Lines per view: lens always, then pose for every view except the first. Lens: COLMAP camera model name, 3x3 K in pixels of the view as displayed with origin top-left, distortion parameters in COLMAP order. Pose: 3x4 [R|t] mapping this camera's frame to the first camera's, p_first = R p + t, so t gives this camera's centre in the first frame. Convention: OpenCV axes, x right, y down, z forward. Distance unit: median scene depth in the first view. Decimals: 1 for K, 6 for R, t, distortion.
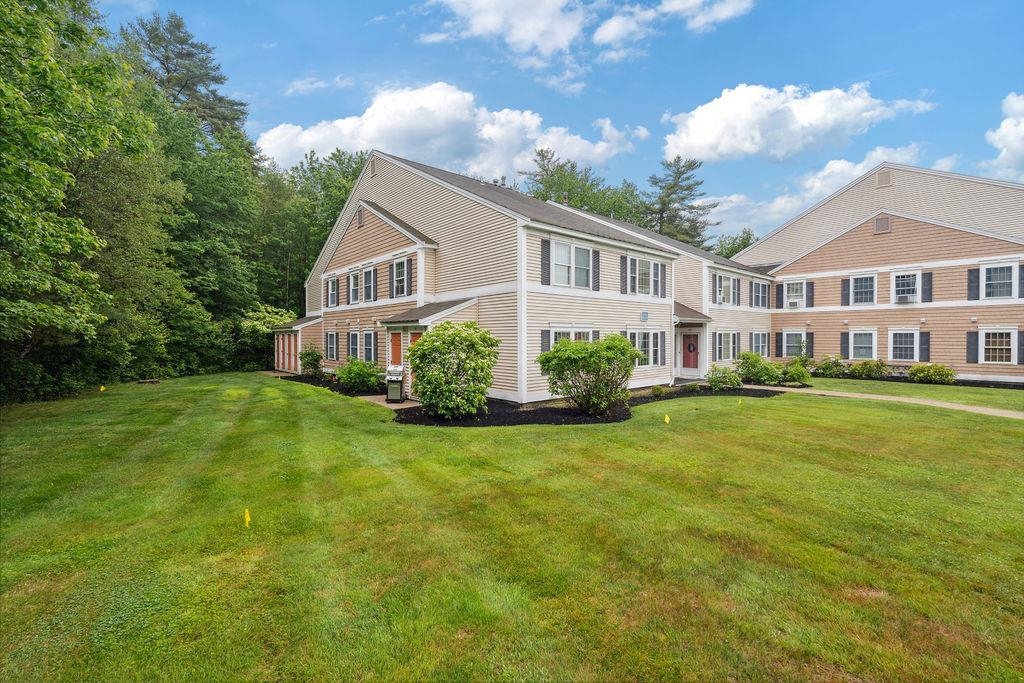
lens RADIAL K [[449.8, 0, 513.0], [0, 449.8, 332.3], [0, 0, 1]] dist [-0.003267, -0.000089]
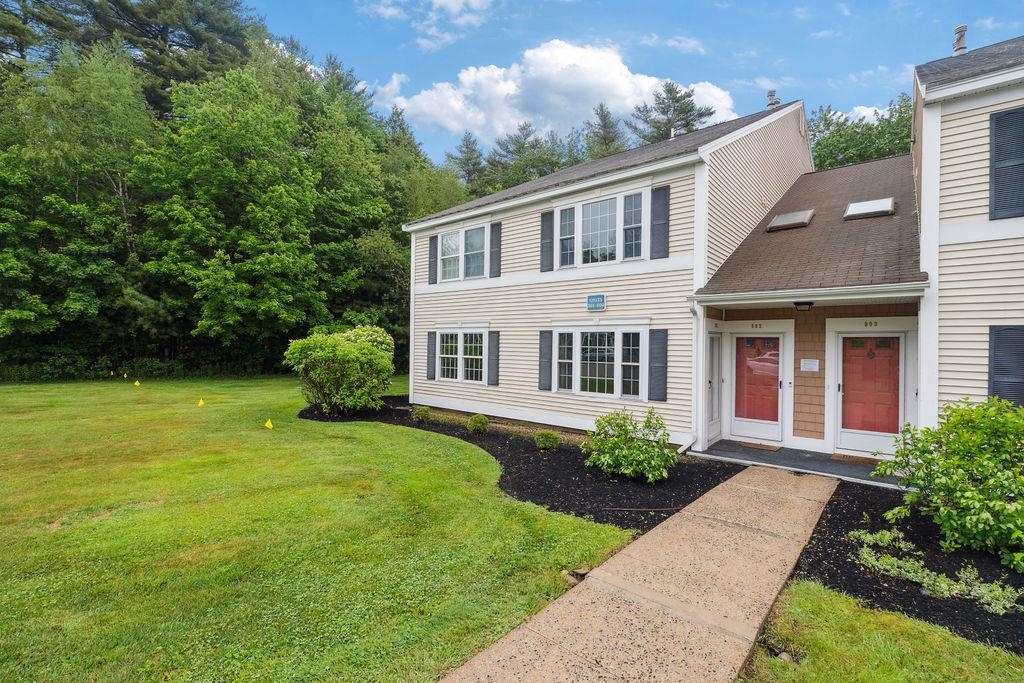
lens RADIAL K [[449.8, 0, 513.0], [0, 449.8, 332.3], [0, 0, 1]] dist [-0.003267, -0.000089]
pose [[0.148187, -0.015310, -0.988841, 0.861766], [0.002679, 0.999883, -0.015080, 0.009073], [0.988956, -0.000414, 0.148211, 0.859427]]
